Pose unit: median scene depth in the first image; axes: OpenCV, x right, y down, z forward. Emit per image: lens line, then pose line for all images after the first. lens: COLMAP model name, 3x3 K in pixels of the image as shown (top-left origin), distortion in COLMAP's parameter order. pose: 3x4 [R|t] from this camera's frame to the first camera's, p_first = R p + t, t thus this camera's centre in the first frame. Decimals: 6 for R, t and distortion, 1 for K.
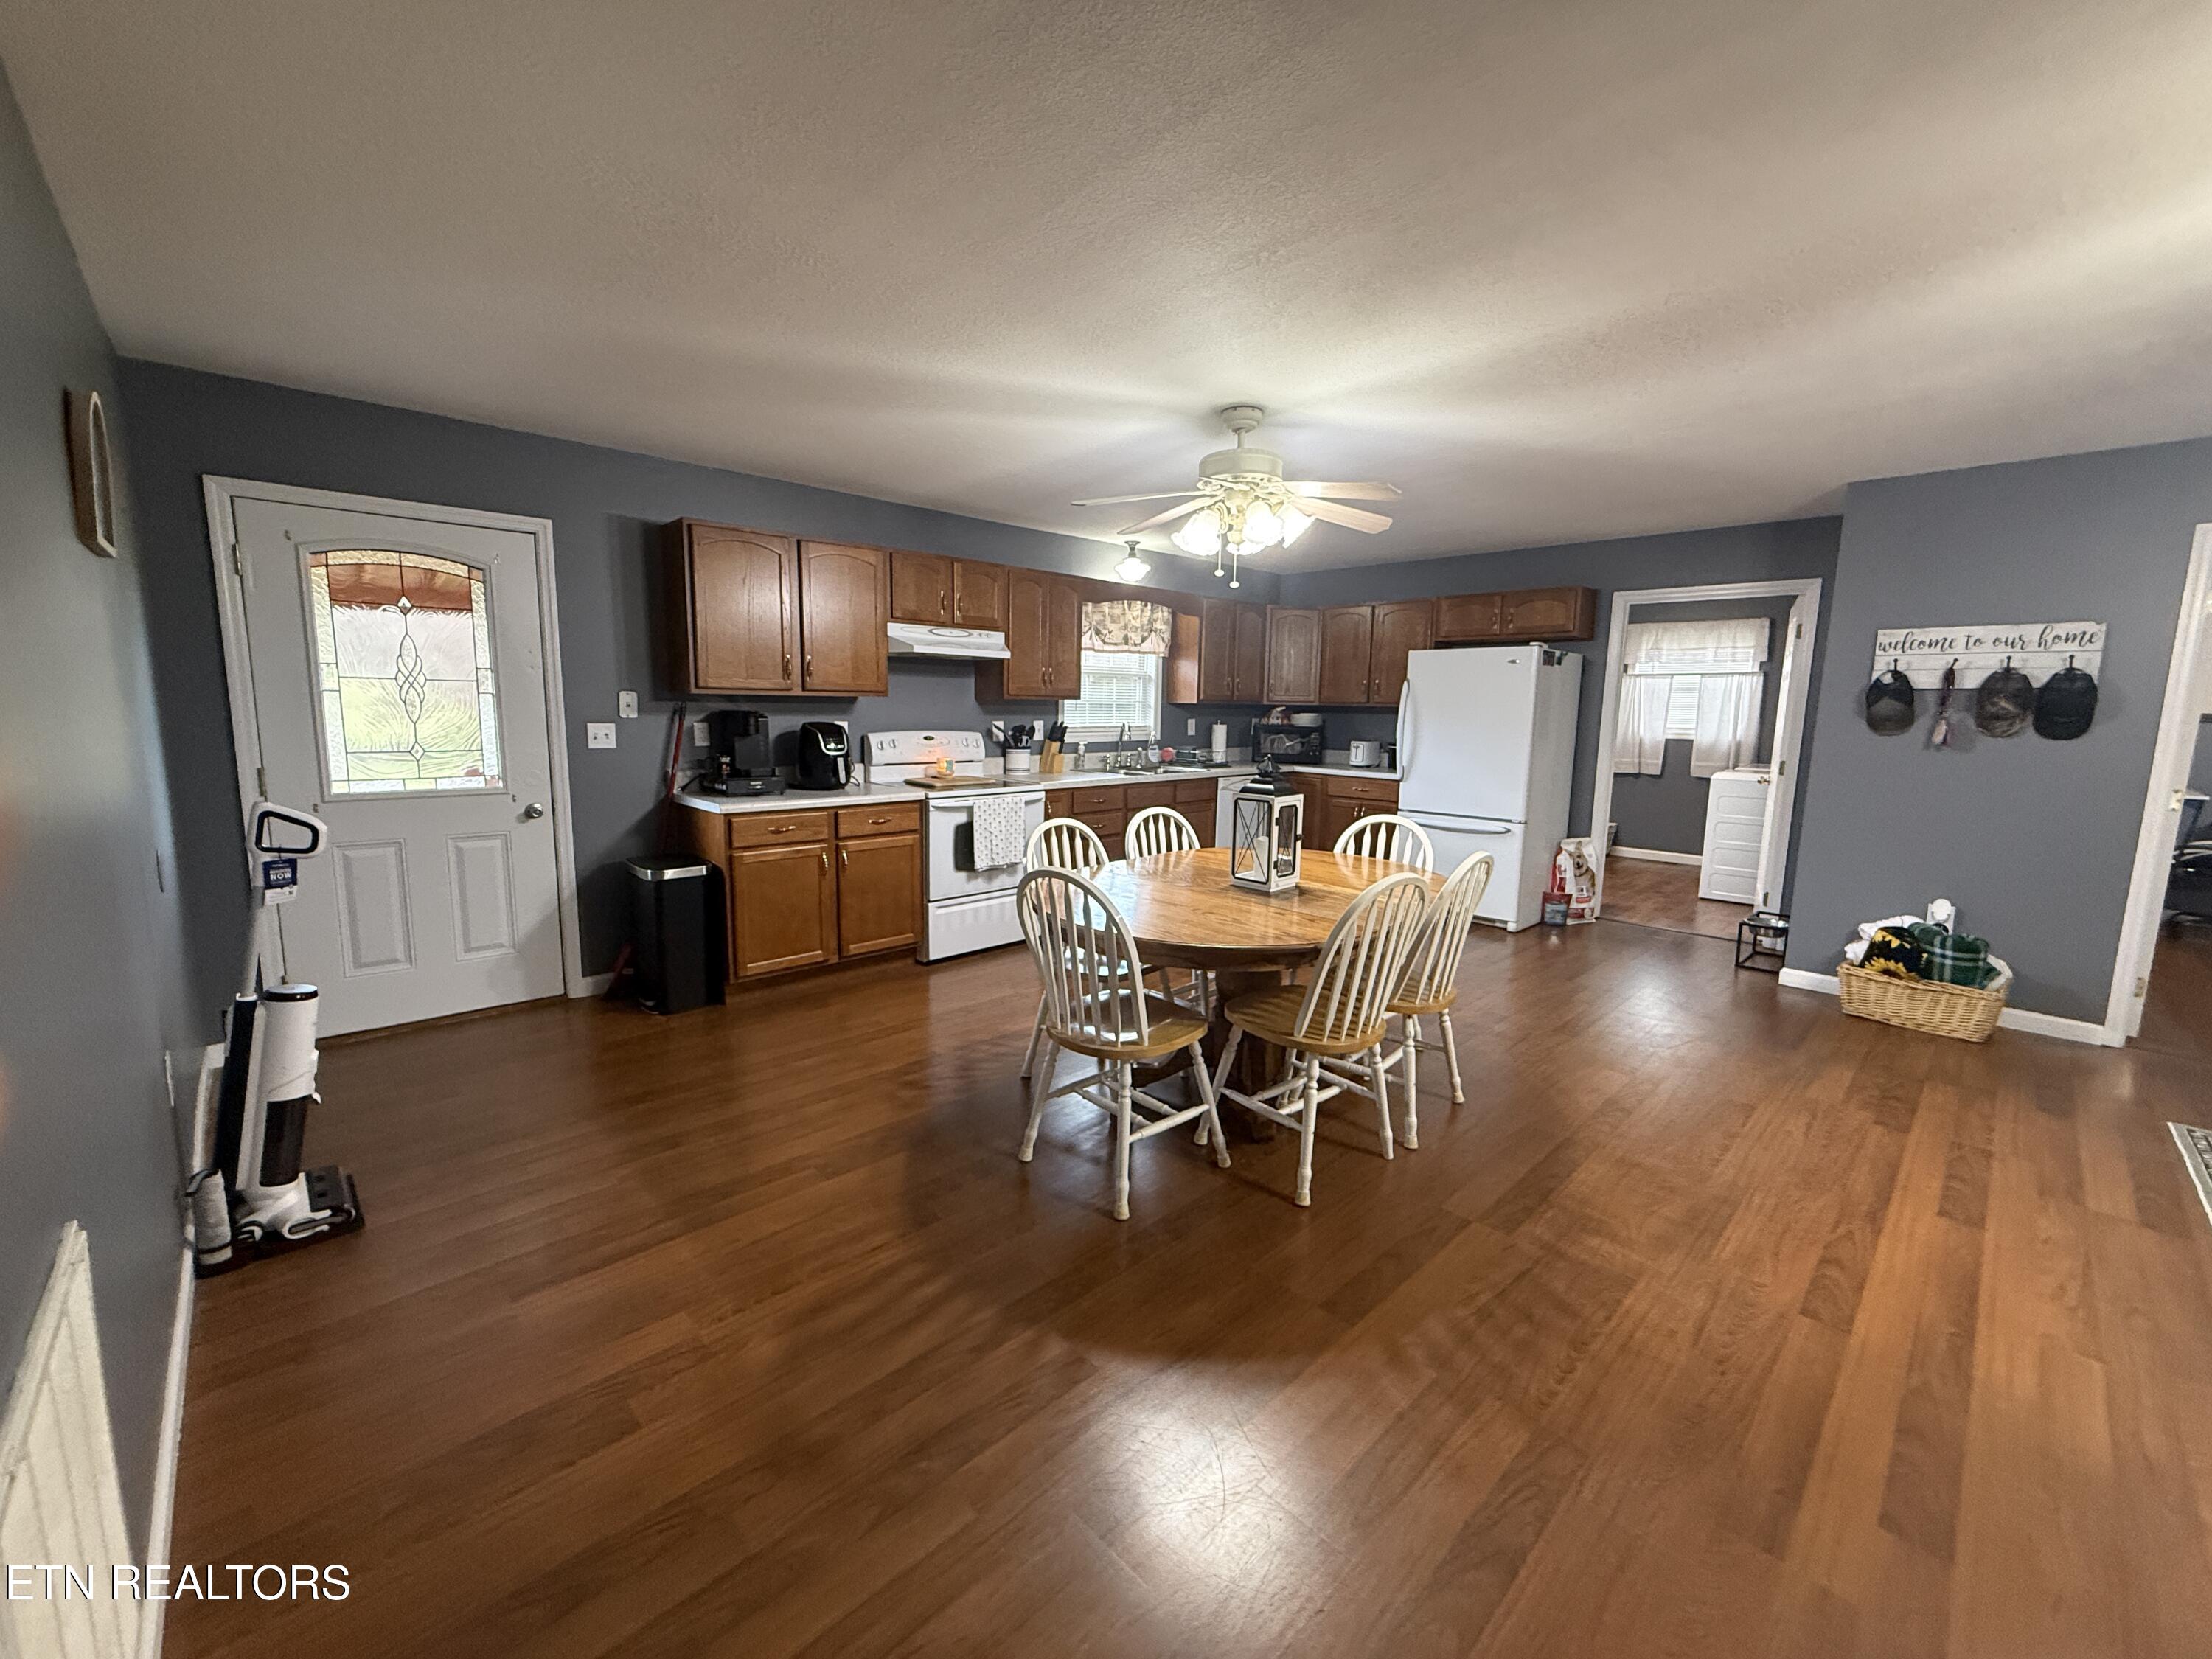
lens RADIAL K [[880.6, 0, 1105.3], [0, 880.6, 825.0], [0, 0, 1]] dist [-0.000285, 0.000075]
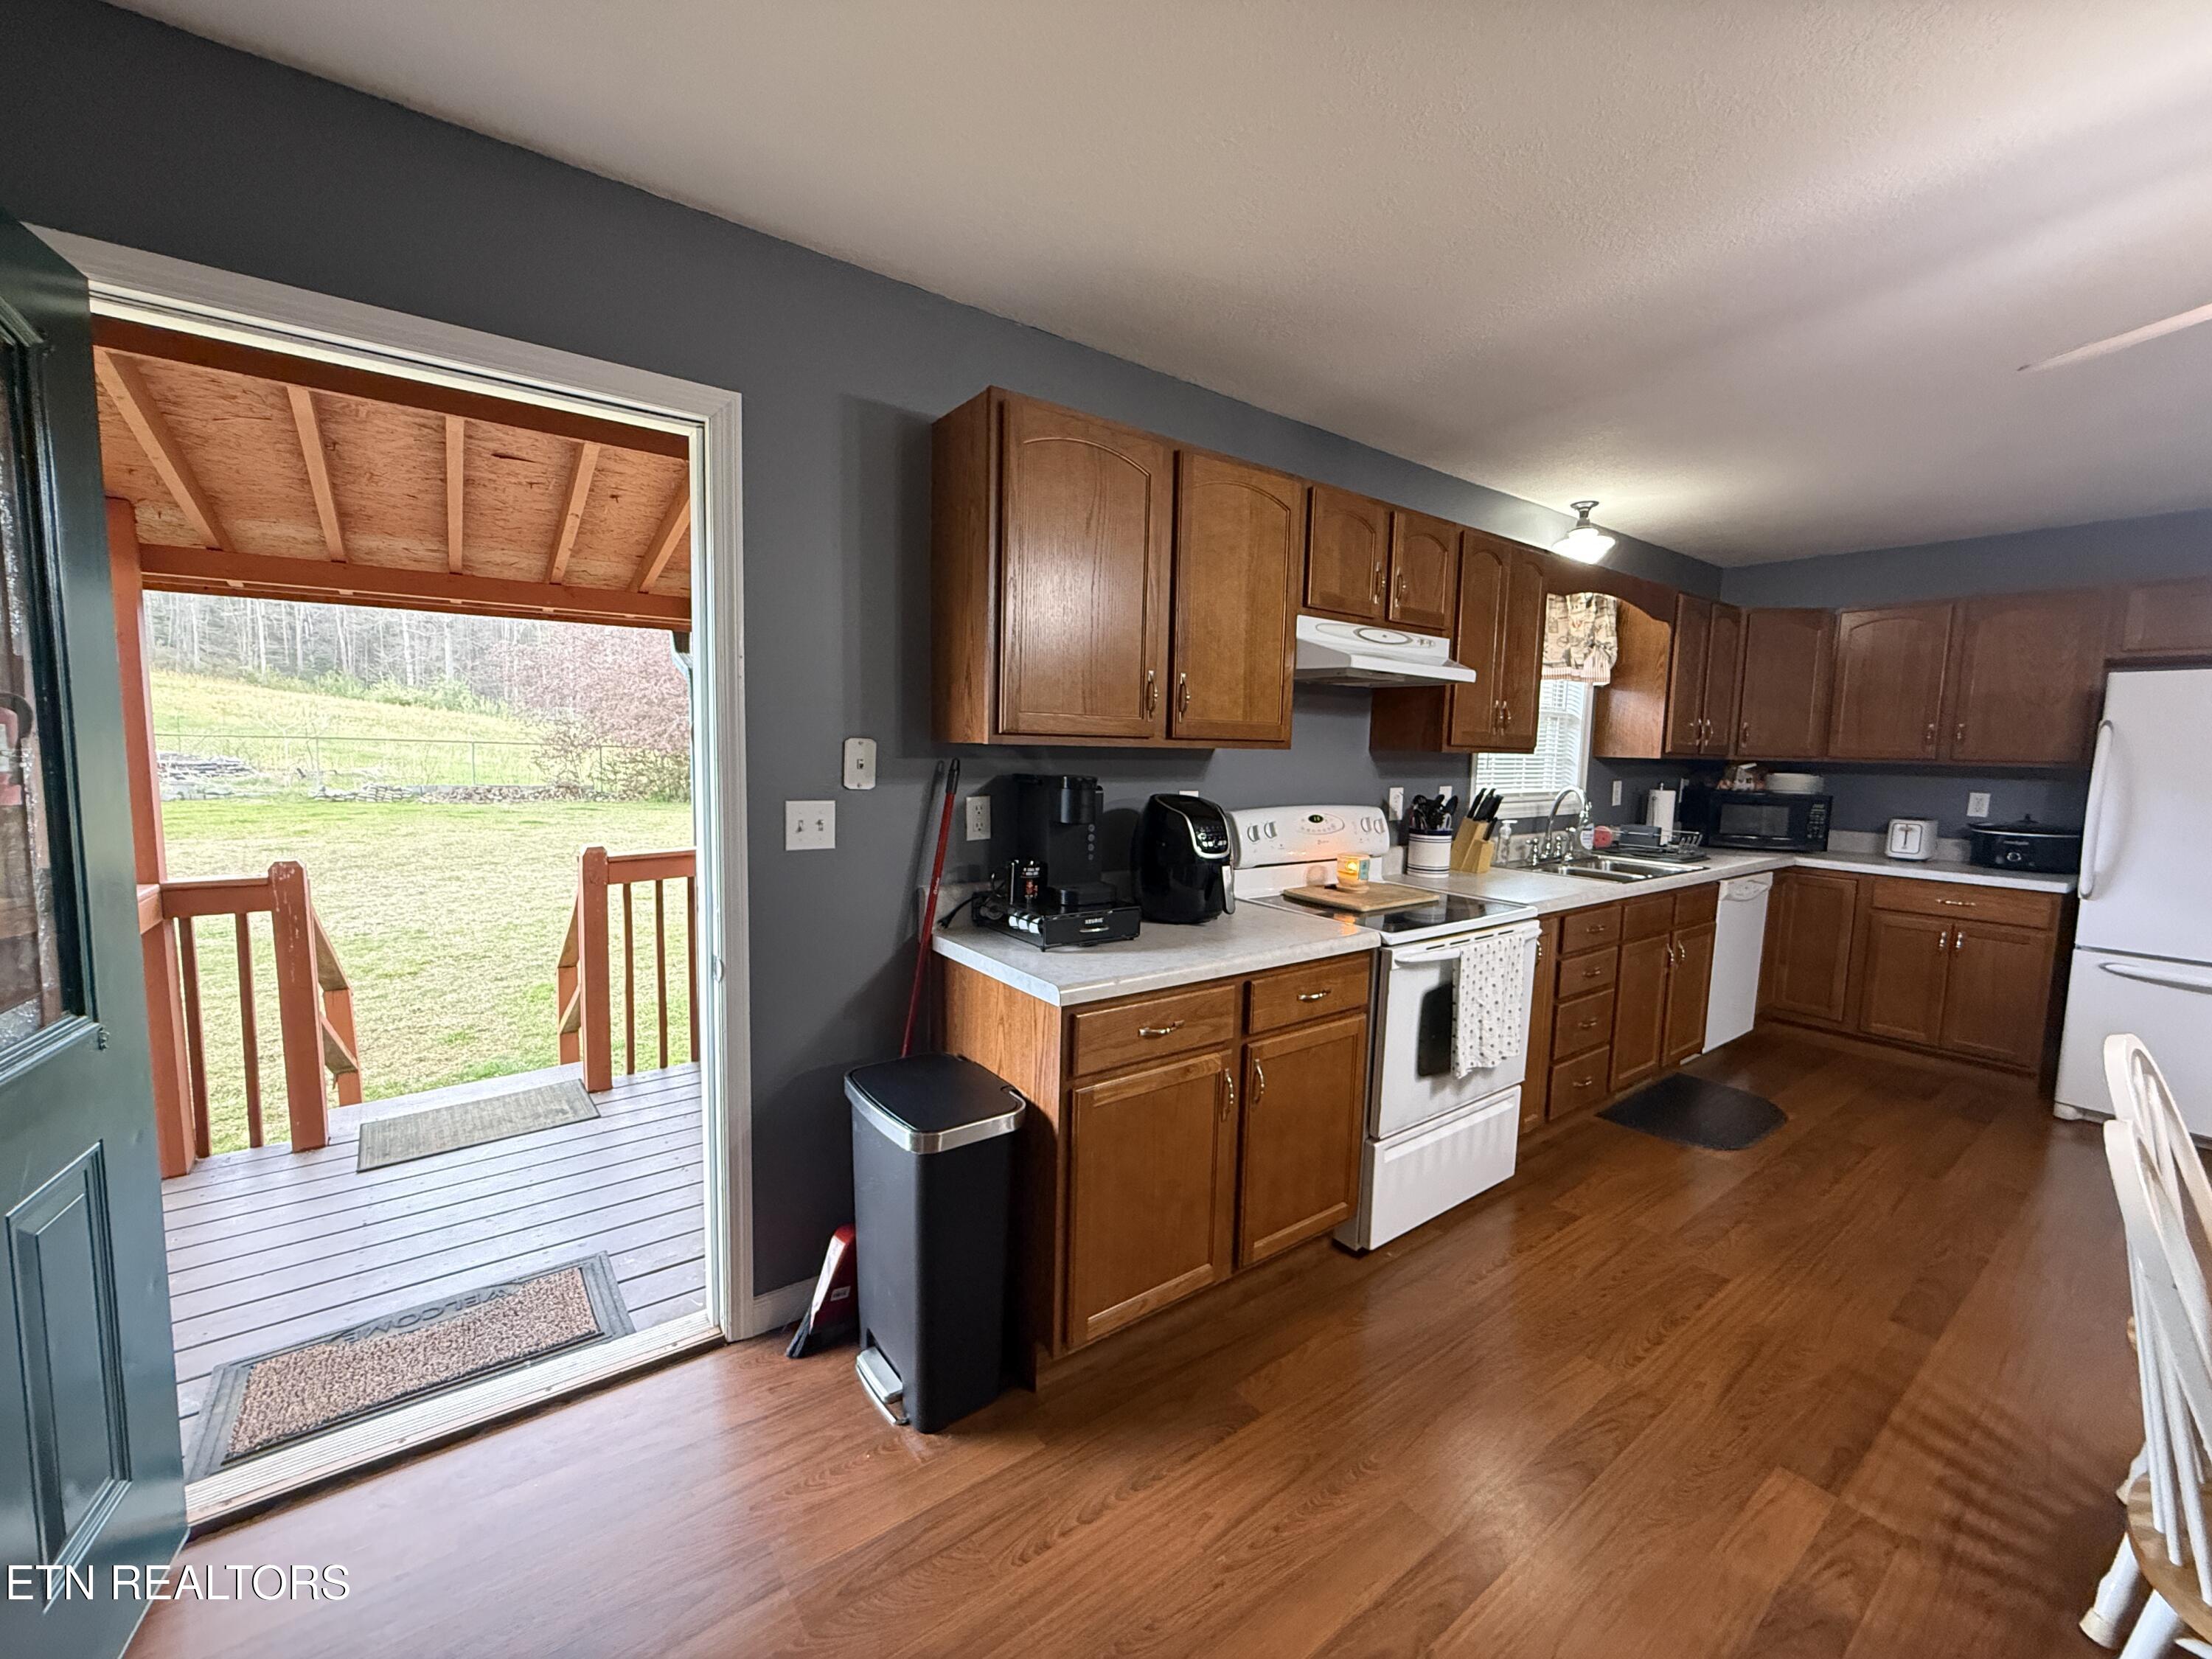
lens RADIAL K [[880.6, 0, 1107.3], [0, 880.6, 831.3], [0, 0, 1]] dist [-0.000285, 0.000075]
pose [[0.991581, 0.020502, -0.127855, -0.294136], [-0.025468, 0.998979, -0.037326, -0.072672], [0.126959, 0.040268, 0.991090, 0.450515]]
